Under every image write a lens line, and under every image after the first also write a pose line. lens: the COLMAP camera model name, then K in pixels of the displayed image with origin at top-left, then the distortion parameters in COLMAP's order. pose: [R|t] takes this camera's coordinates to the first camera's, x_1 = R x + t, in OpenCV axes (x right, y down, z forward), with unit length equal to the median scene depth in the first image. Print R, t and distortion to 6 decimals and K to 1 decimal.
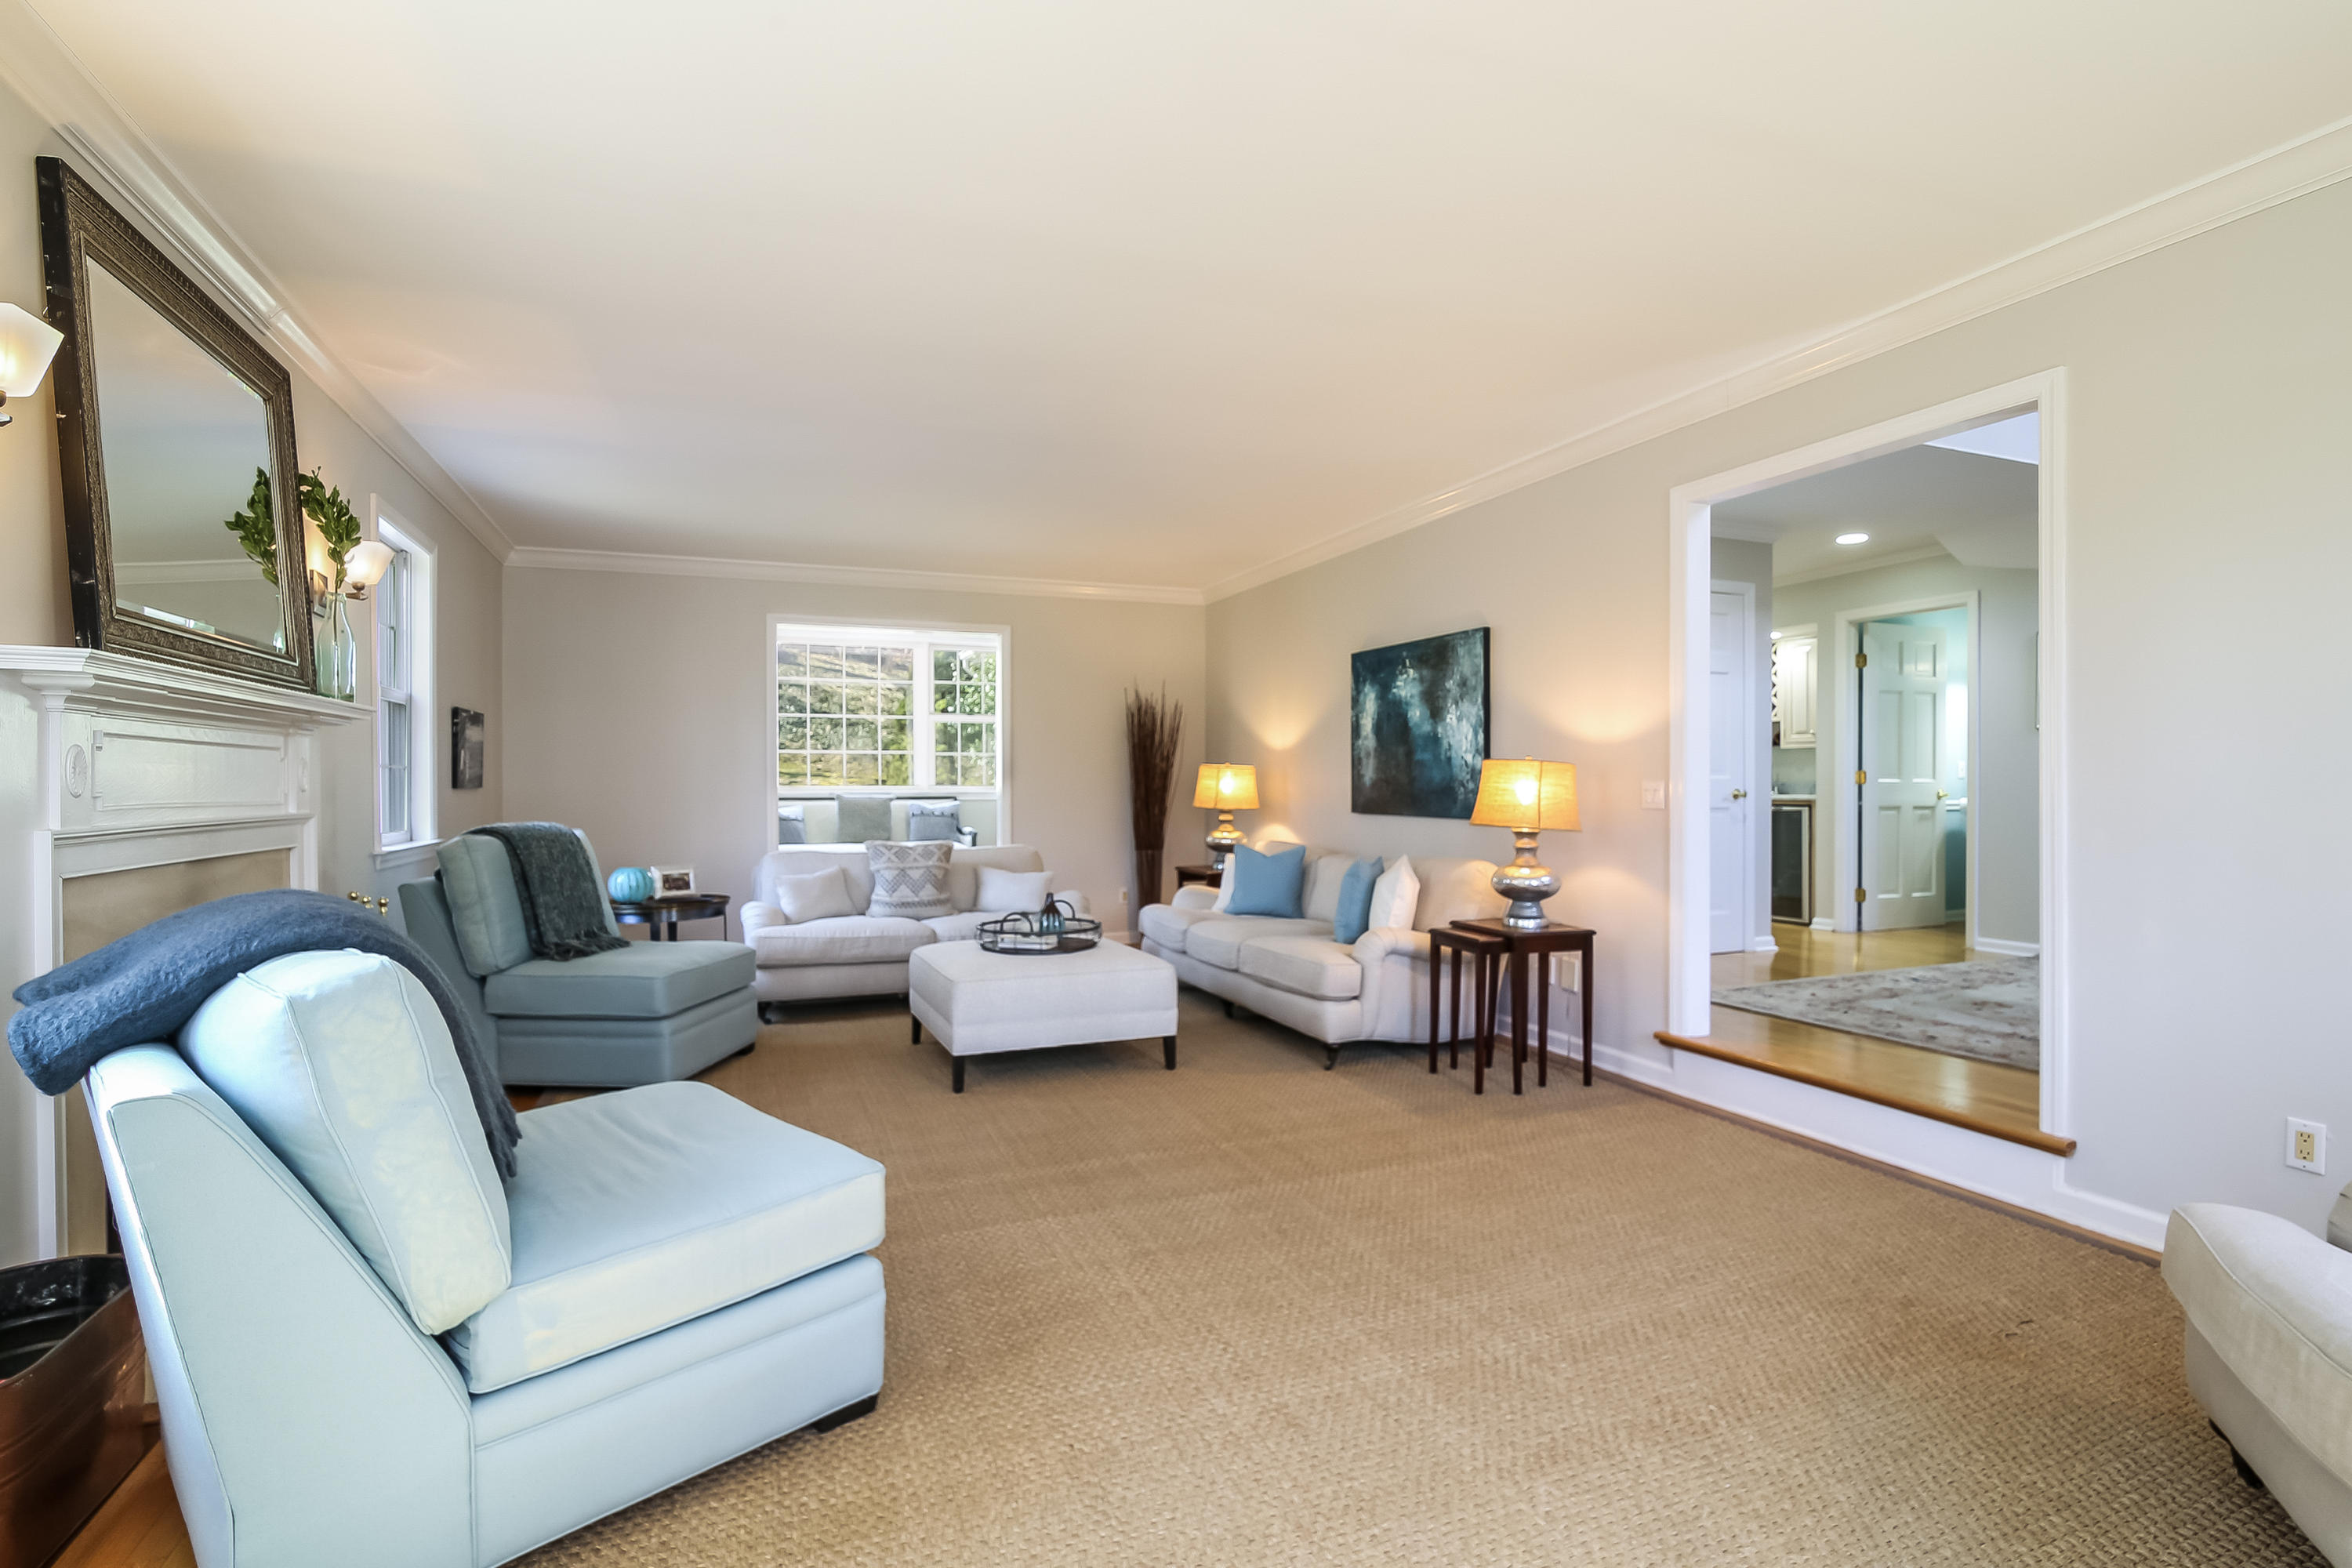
lens RADIAL K [[1099.7, 0, 1178.8], [0, 1099.7, 780.4], [0, 0, 1]] dist [-0.005180, 0.000058]
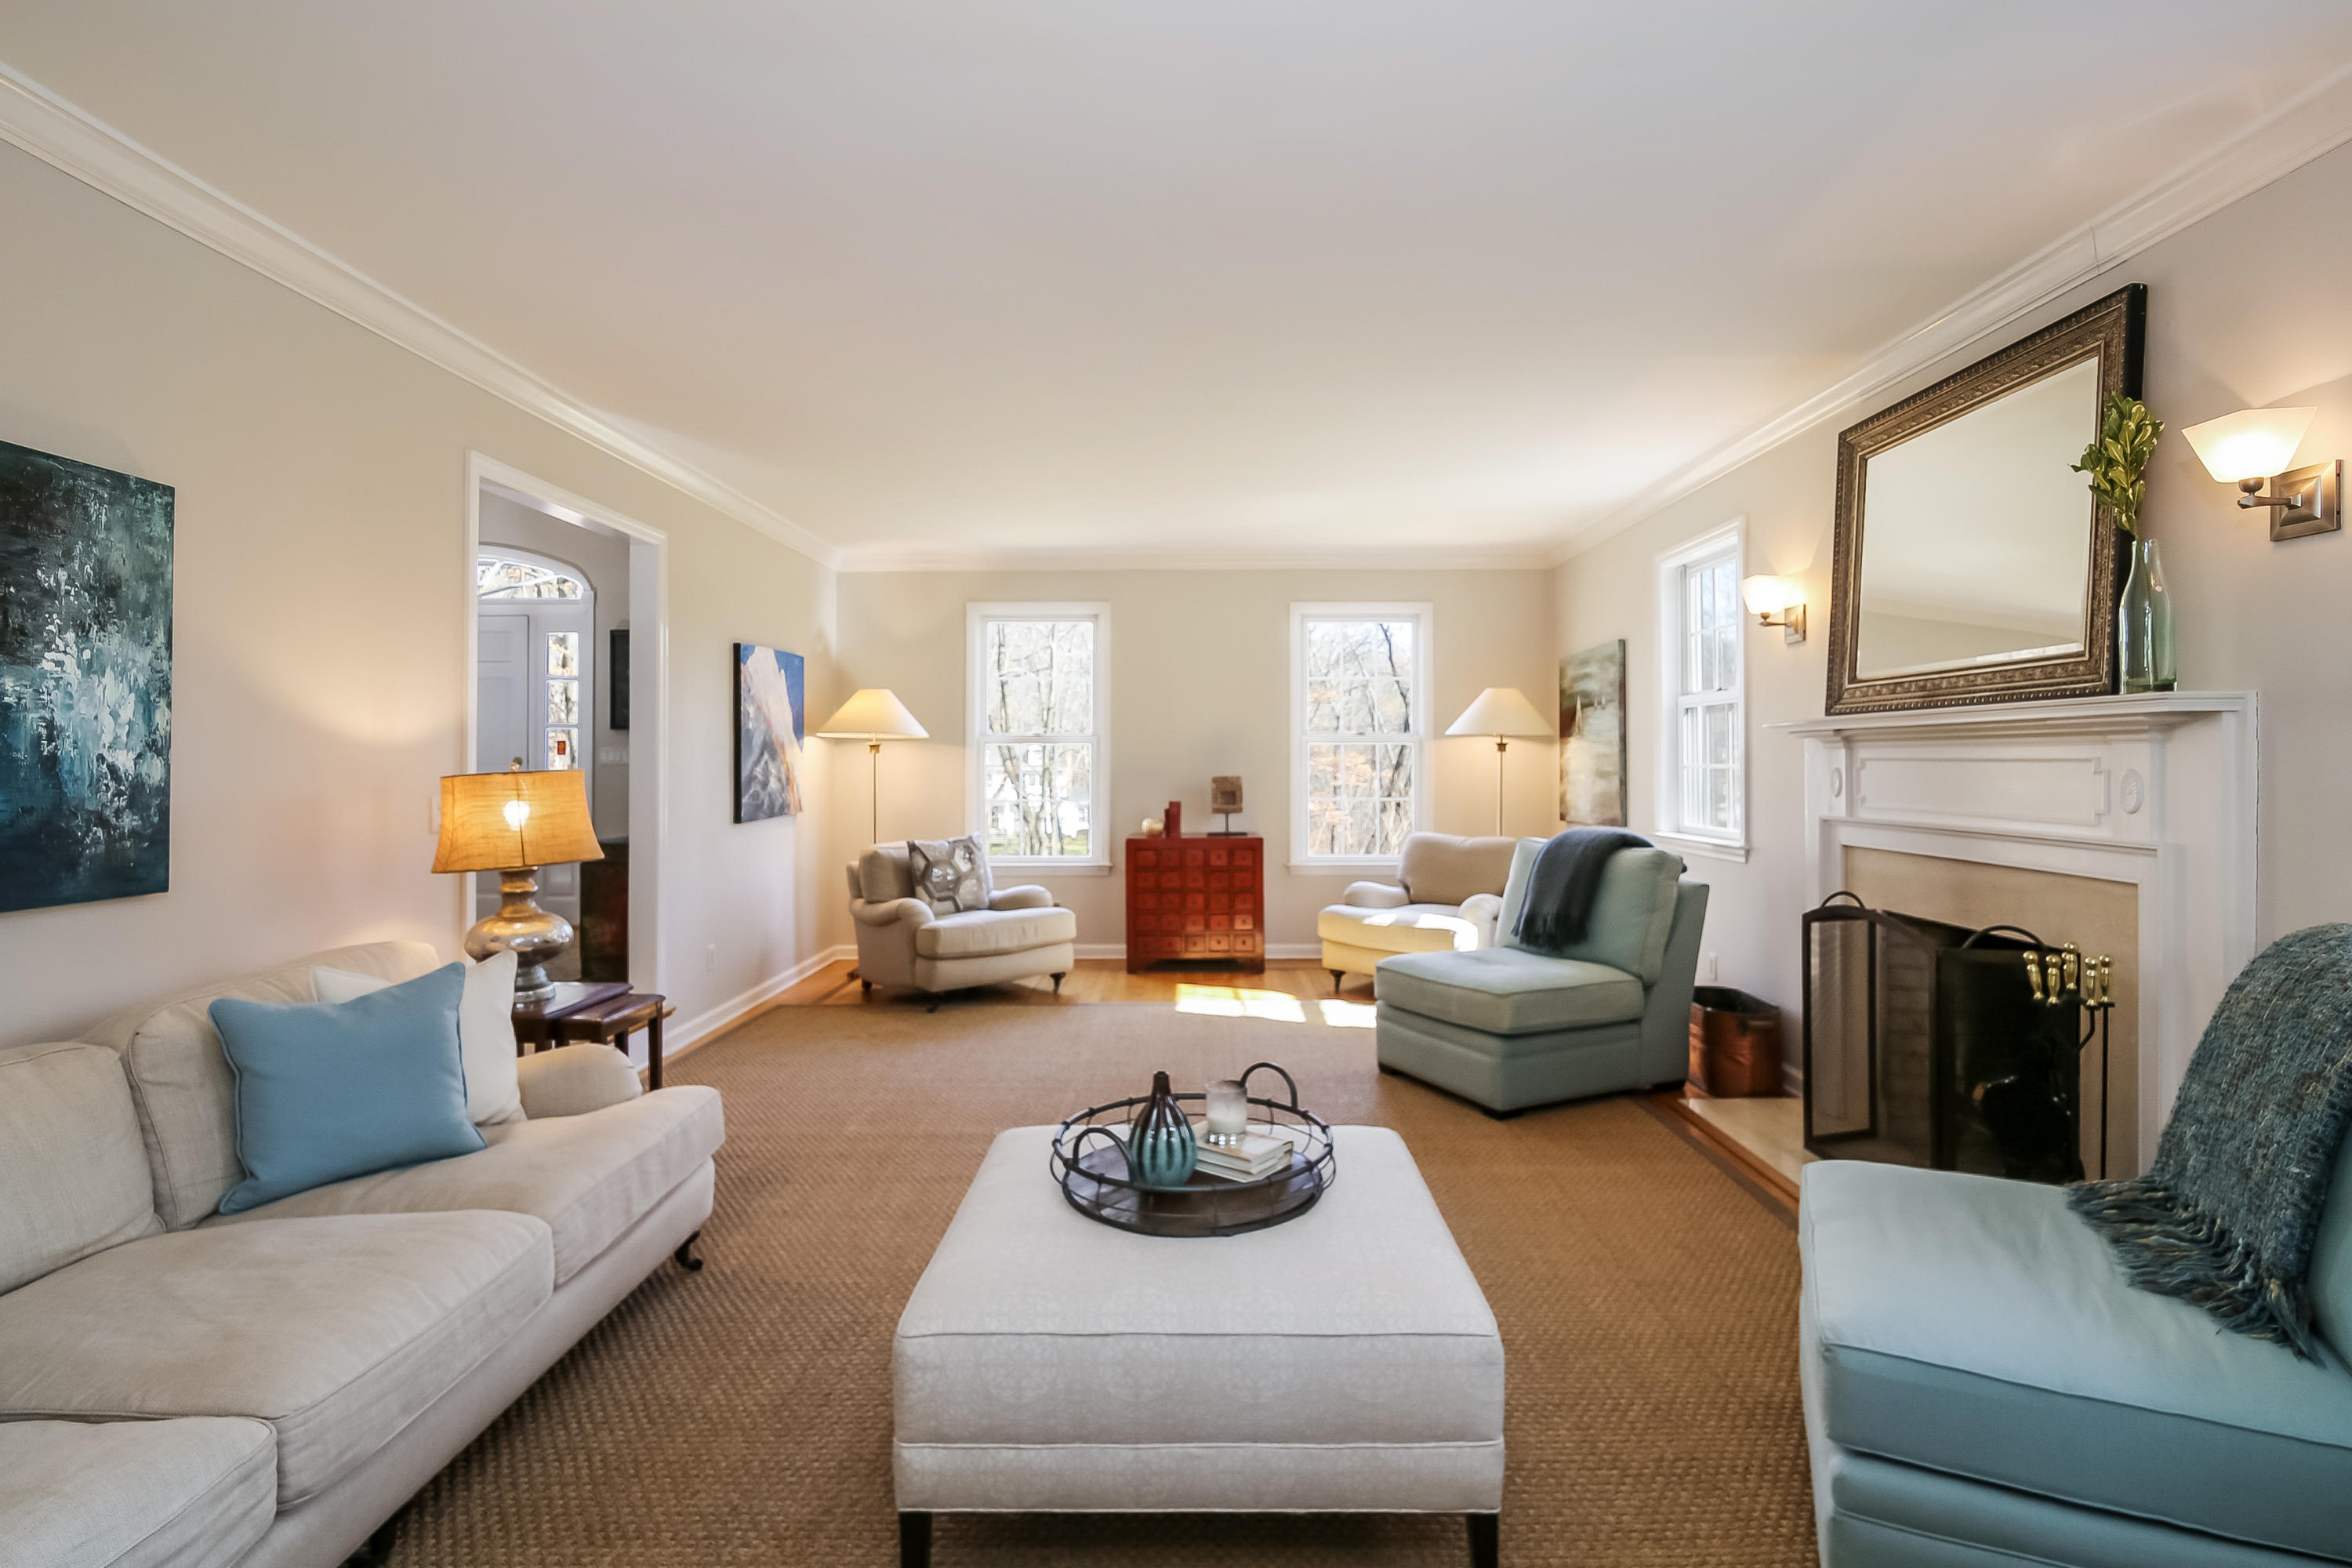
lens RADIAL K [[1099.7, 0, 1178.2], [0, 1099.7, 778.0], [0, 0, 1]] dist [-0.005180, 0.000058]
pose [[-0.919206, -0.001094, 0.393776, -0.301992], [0.003800, 0.999925, 0.011650, -0.016577], [-0.393759, 0.012205, -0.919133, 1.229605]]
